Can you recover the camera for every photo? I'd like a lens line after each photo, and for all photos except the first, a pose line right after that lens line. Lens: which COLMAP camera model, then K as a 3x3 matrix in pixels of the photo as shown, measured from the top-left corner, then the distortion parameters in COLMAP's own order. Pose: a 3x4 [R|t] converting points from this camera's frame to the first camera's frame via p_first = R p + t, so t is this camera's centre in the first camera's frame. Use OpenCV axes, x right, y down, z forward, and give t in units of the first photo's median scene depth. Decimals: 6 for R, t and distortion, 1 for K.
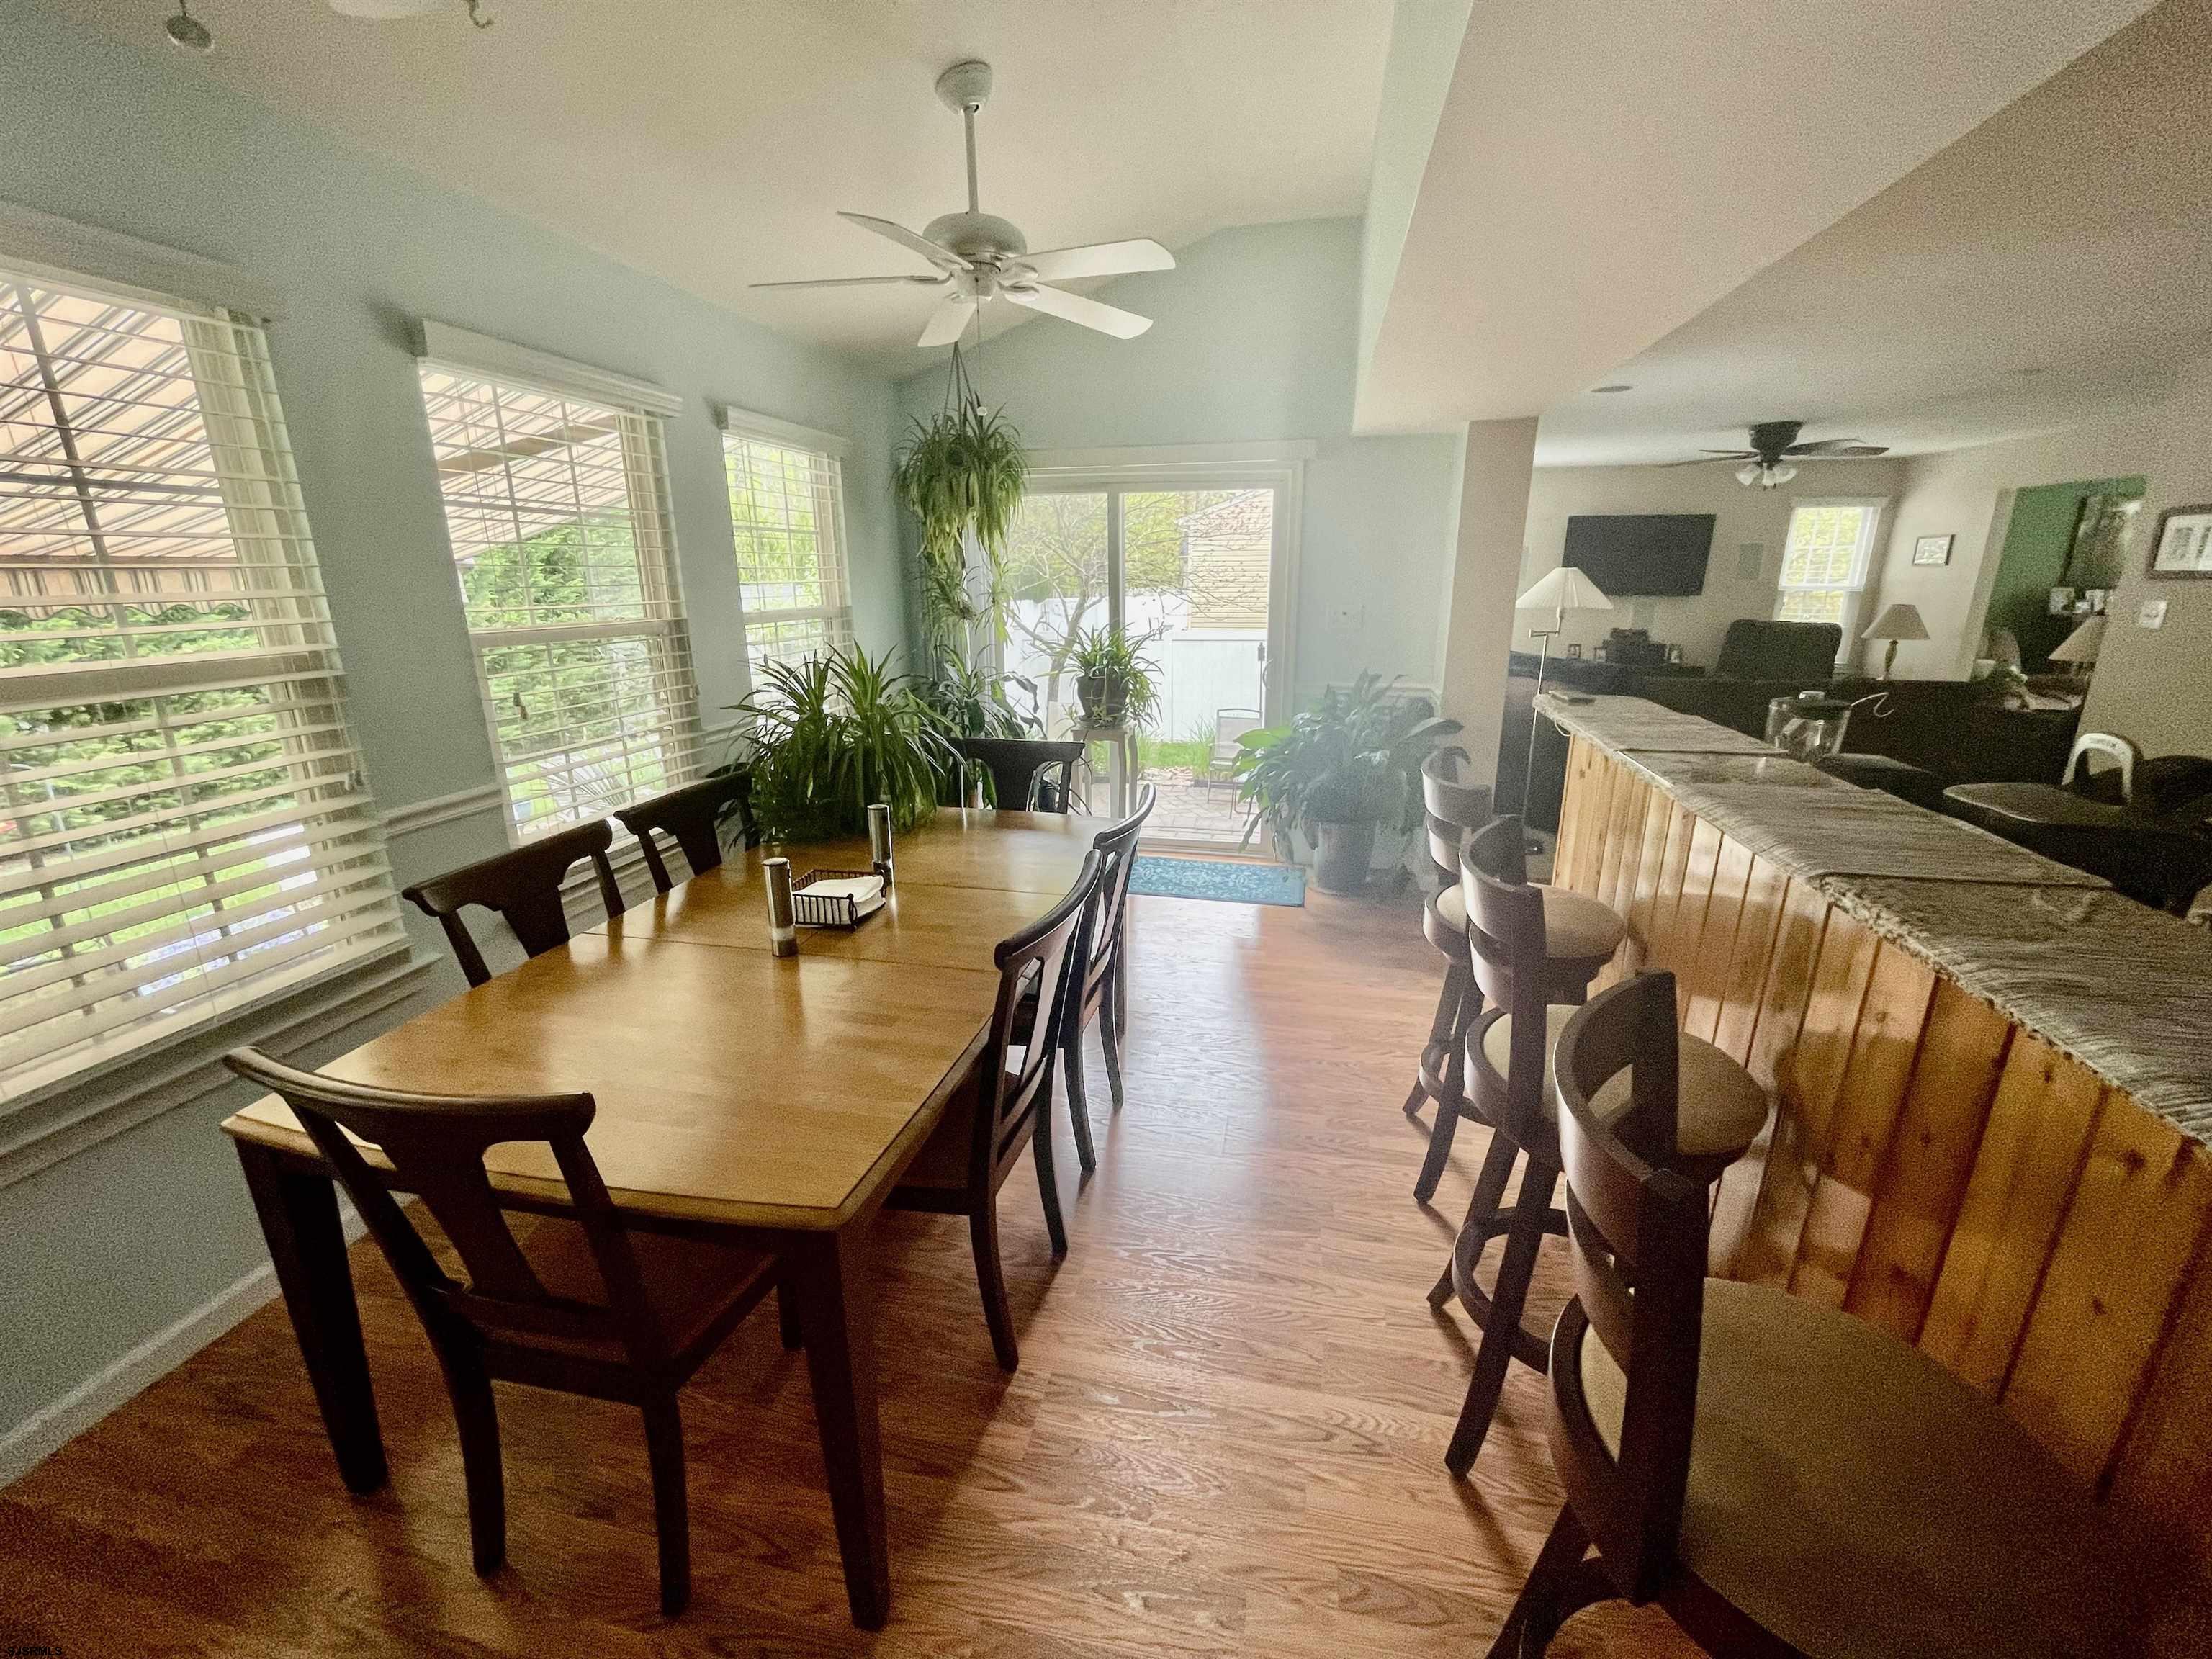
lens RADIAL K [[886.4, 0, 1106.0], [0, 886.4, 829.5], [0, 0, 1]] dist [-0.000322, -0.000280]
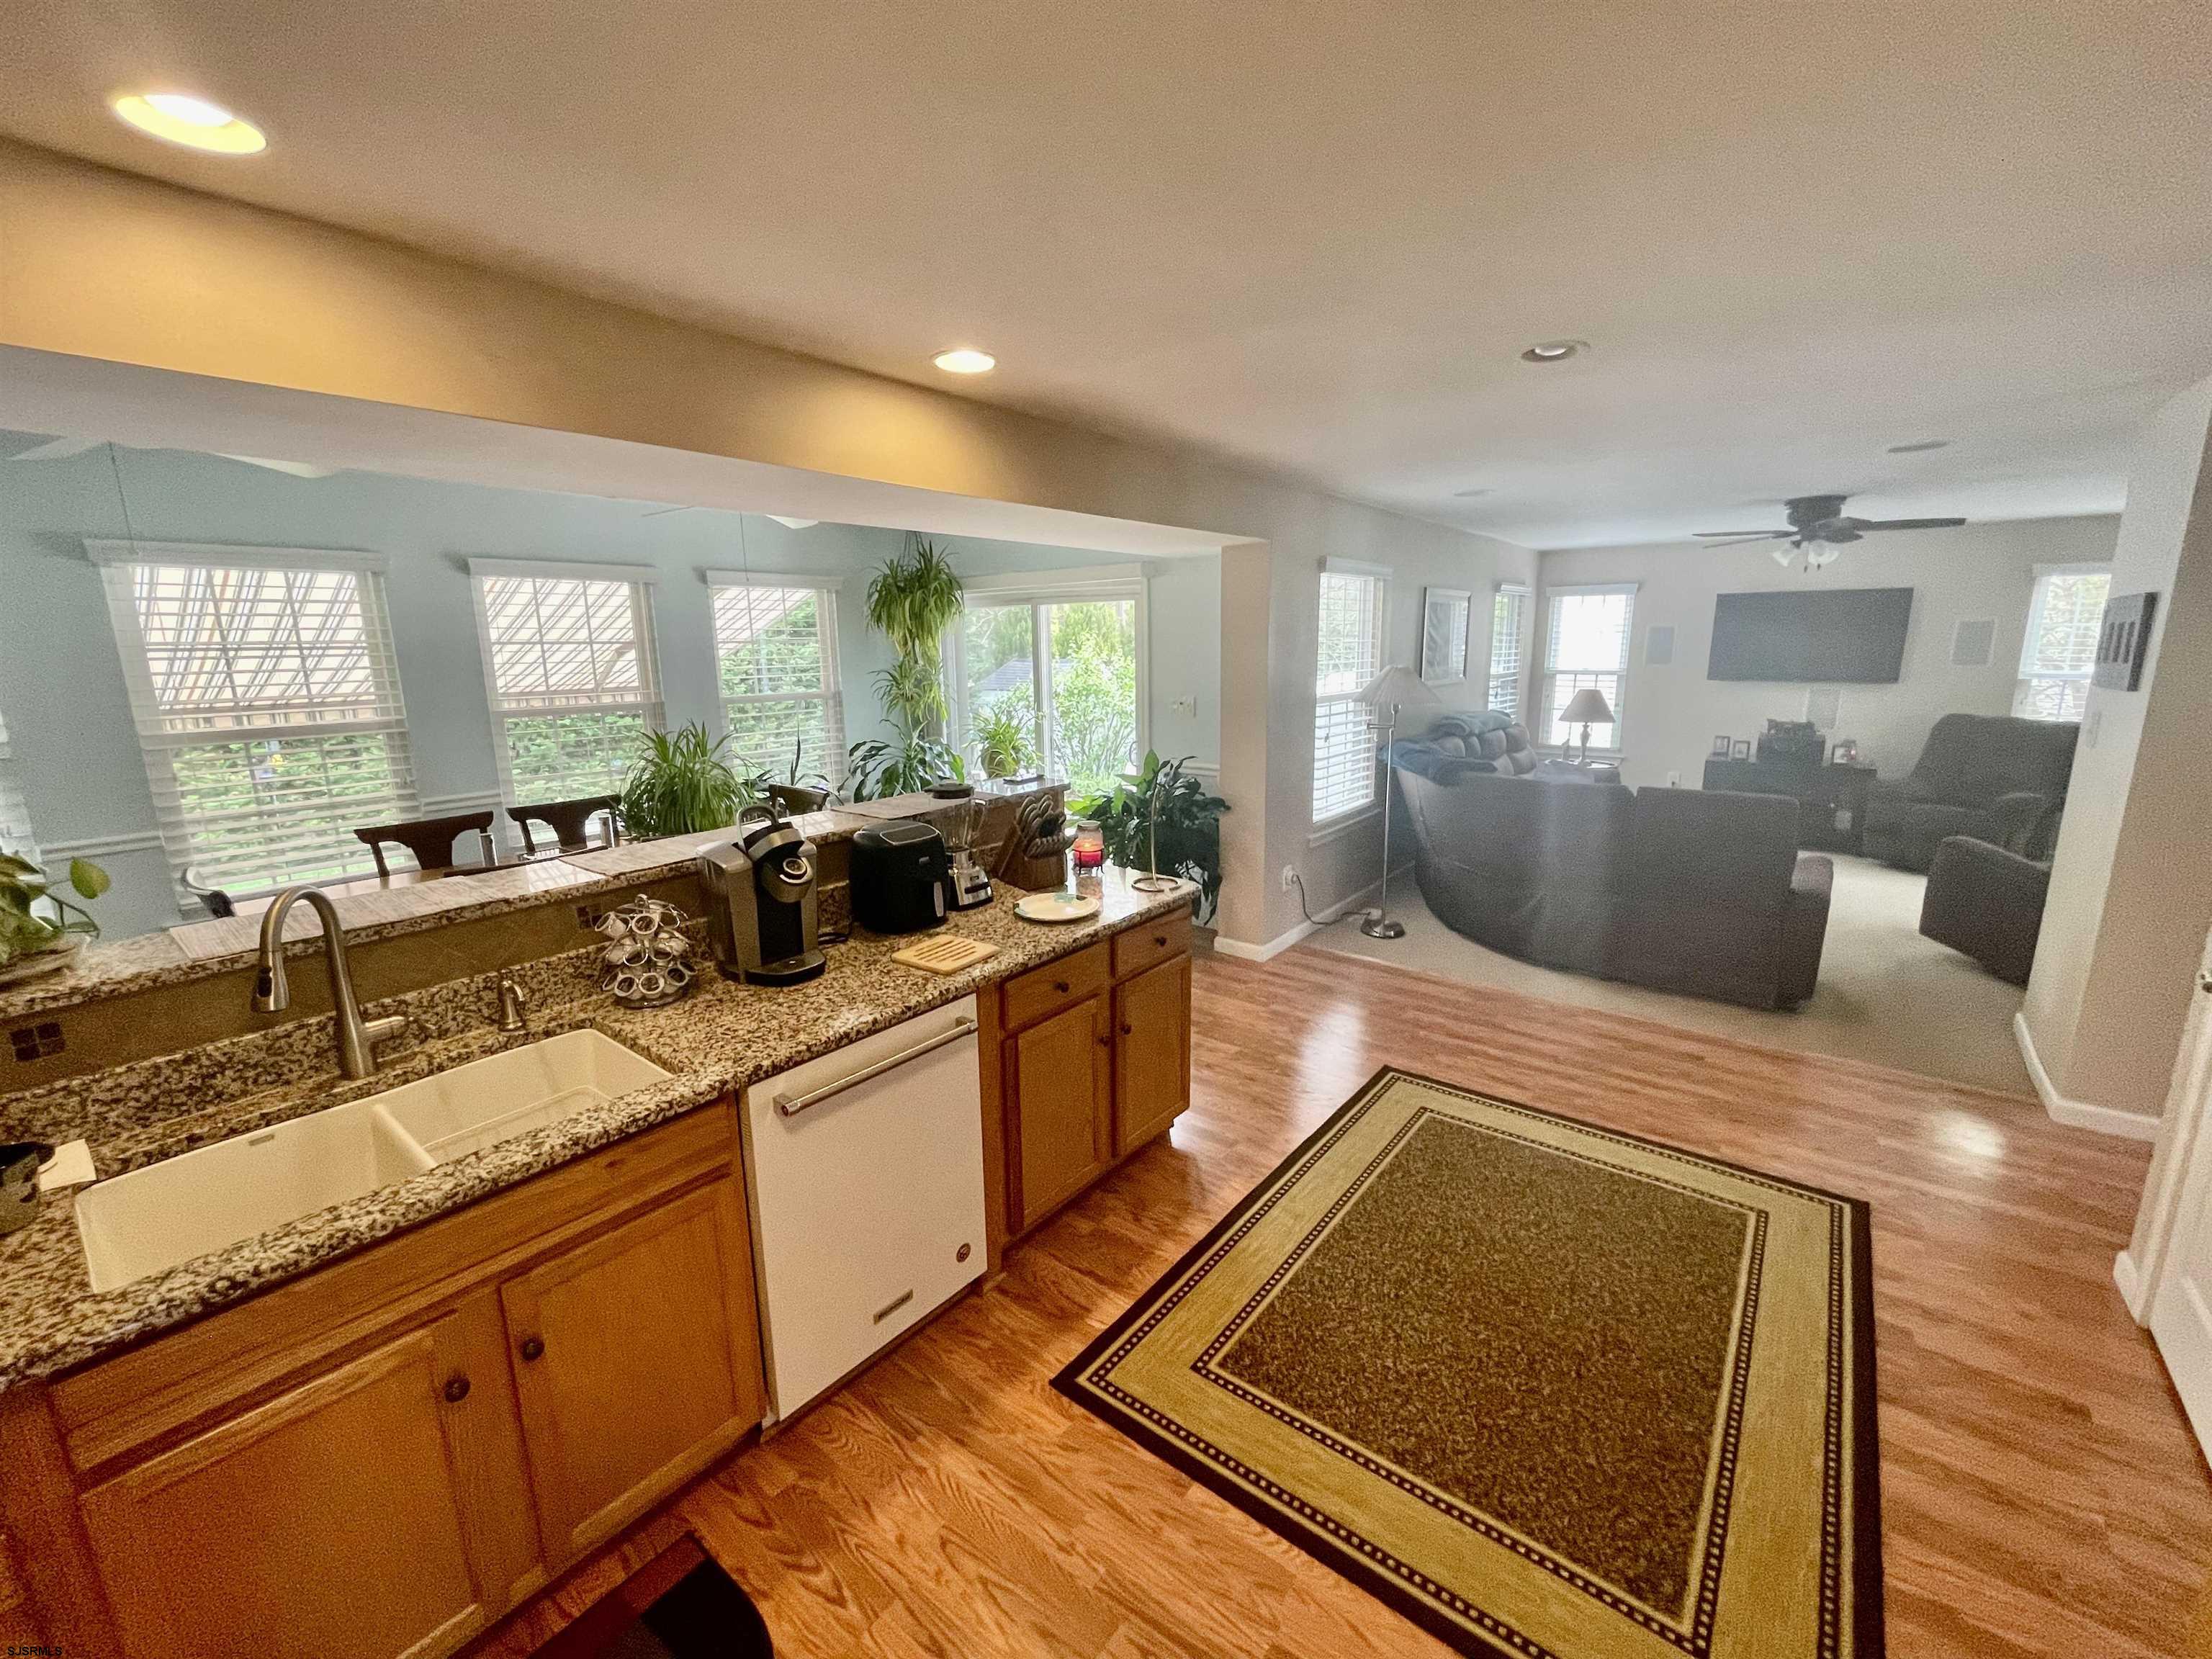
lens RADIAL K [[902.3, 0, 1106.0], [0, 902.3, 829.5], [0, 0, 1]] dist [-0.001677, -0.000339]
pose [[0.899945, 0.083092, -0.428012, 0.723784], [-0.113900, 0.992388, -0.046829, -0.014101], [0.420863, 0.090894, 0.902559, -0.097529]]
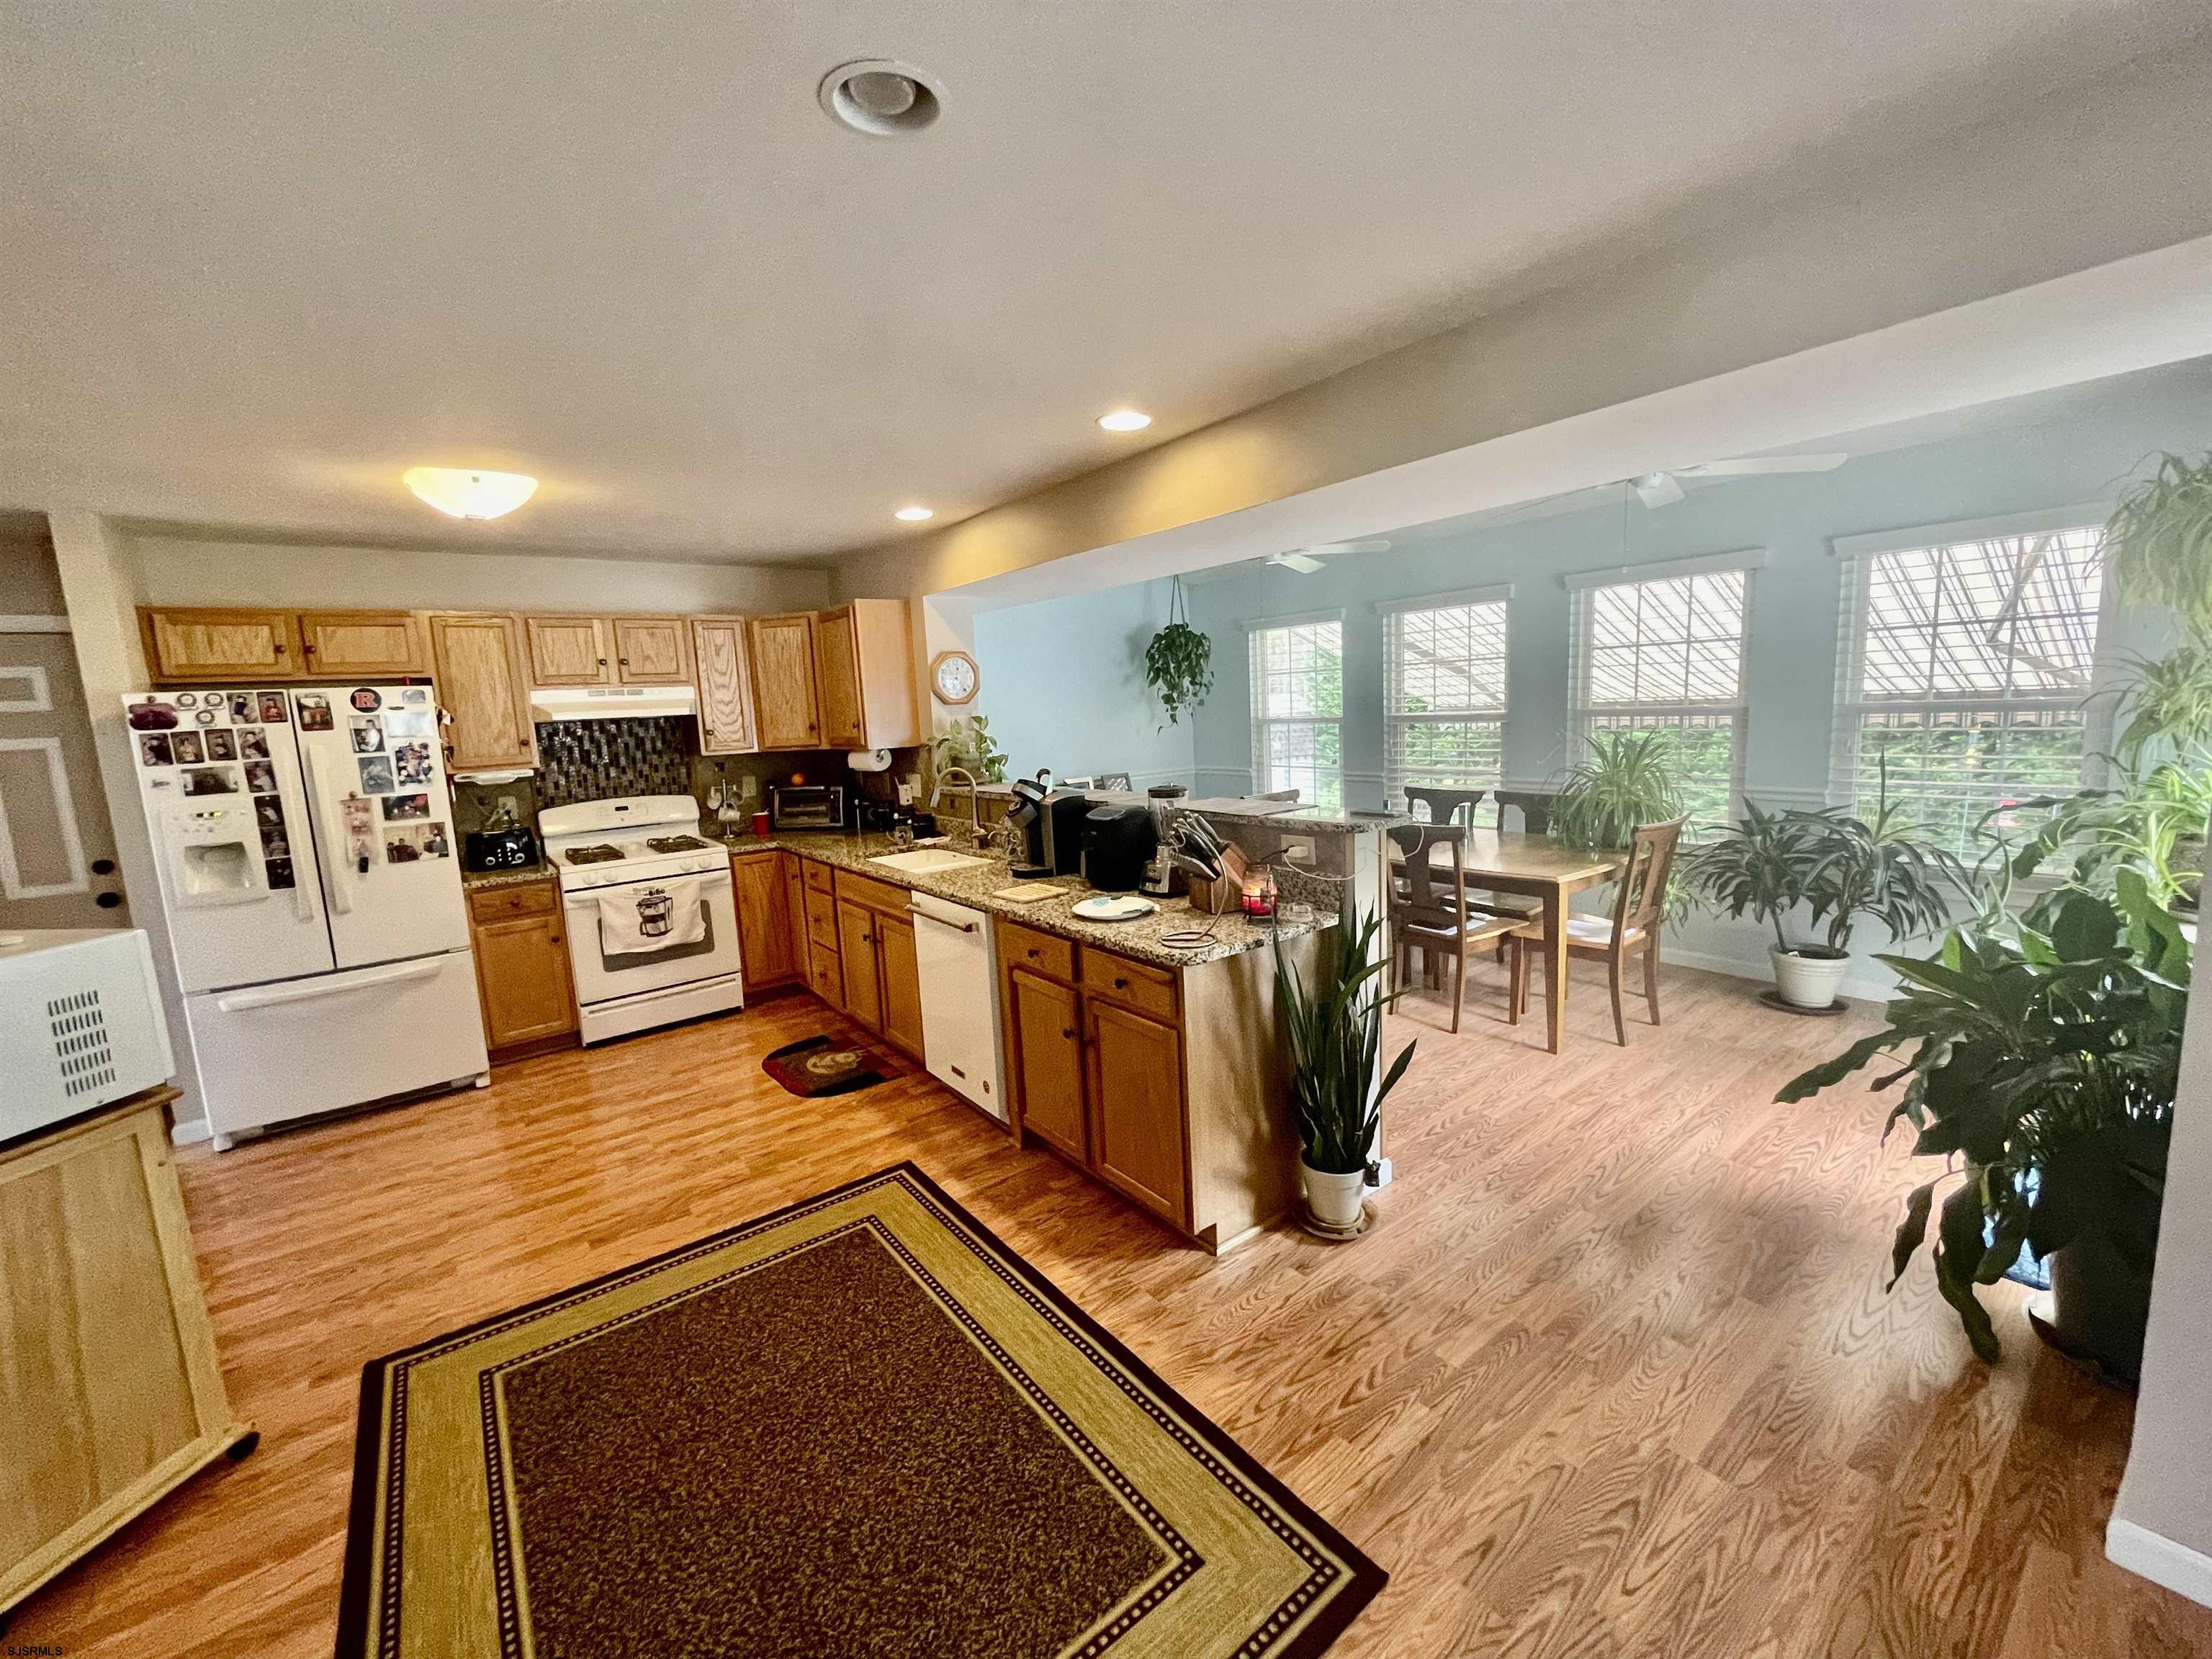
lens RADIAL K [[902.3, 0, 1106.0], [0, 902.3, 829.5], [0, 0, 1]] dist [-0.001677, -0.000339]
pose [[-0.643389, 0.145490, -0.751587, 0.928106], [-0.162407, 0.933487, 0.319729, -0.255790], [0.748114, 0.327773, -0.576967, 0.832201]]
